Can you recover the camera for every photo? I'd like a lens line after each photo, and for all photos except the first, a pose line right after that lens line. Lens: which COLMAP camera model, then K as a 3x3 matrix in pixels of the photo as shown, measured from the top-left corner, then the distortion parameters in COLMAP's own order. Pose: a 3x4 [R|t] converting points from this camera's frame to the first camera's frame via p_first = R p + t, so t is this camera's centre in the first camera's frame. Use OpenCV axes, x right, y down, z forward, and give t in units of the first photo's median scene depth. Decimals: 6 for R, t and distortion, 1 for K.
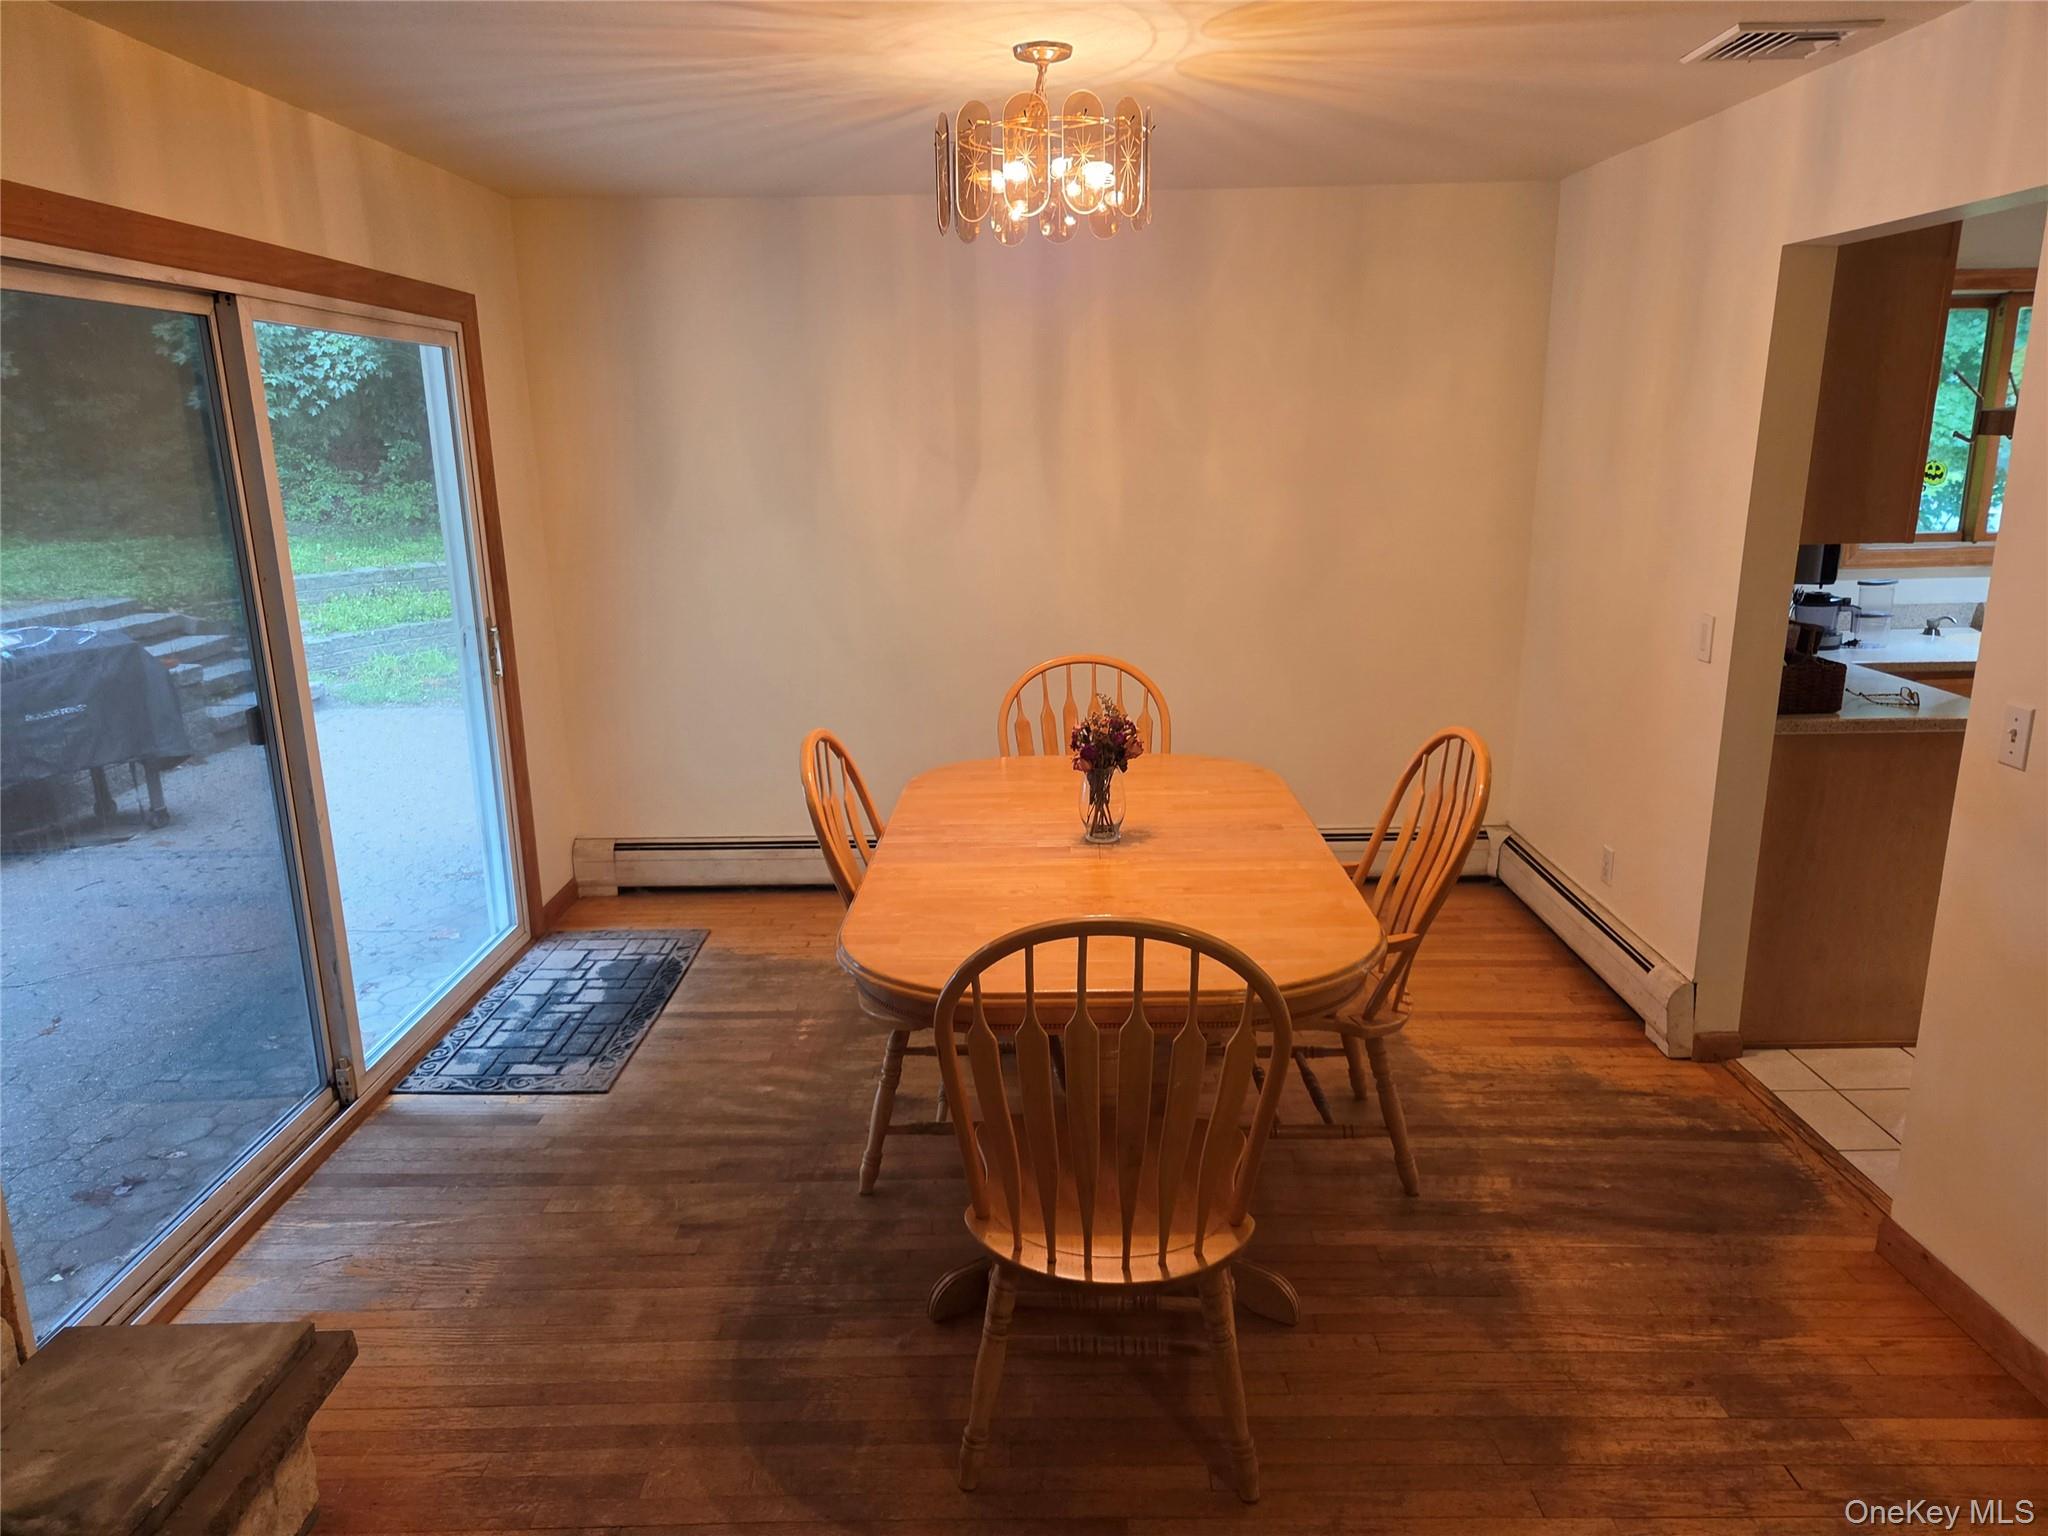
lens RADIAL K [[1381.0, 0, 1015.6], [0, 1381.0, 790.3], [0, 0, 1]] dist [0.067104, -0.052150]
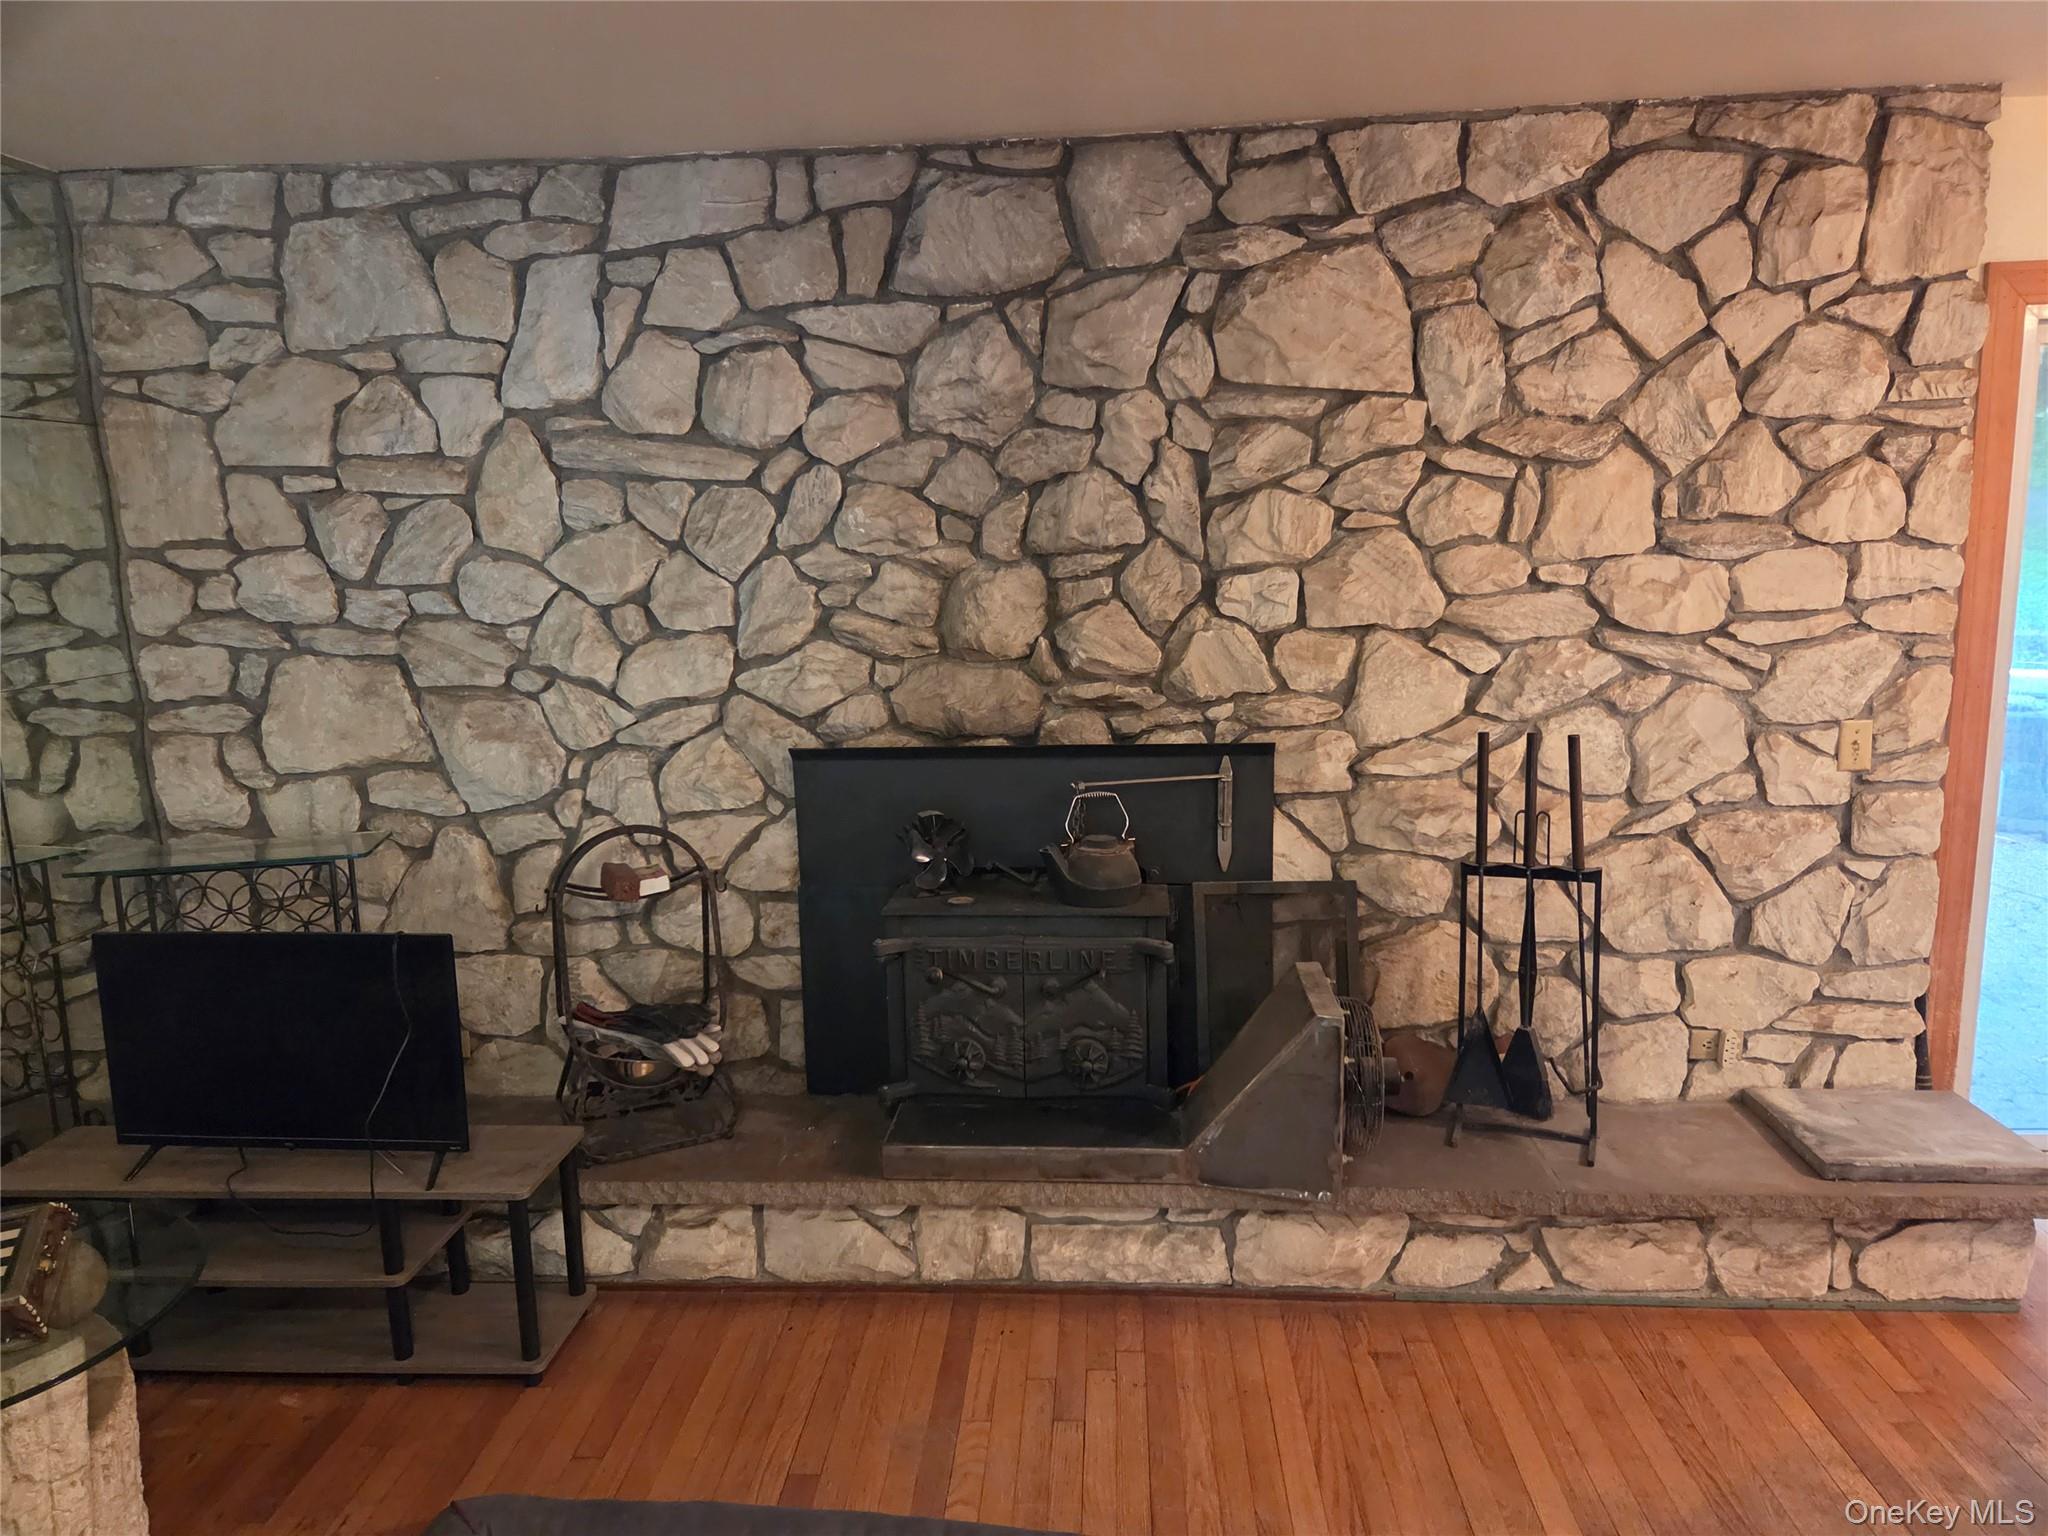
lens RADIAL K [[1378.8, 0, 1026.7], [0, 1378.8, 778.2], [0, 0, 1]] dist [0.076172, -0.065340]
pose [[-0.055770, 0.197443, -0.978727, 0.477395], [-0.221522, 0.953375, 0.204951, 0.000472], [0.973559, 0.228240, -0.009431, 0.036304]]
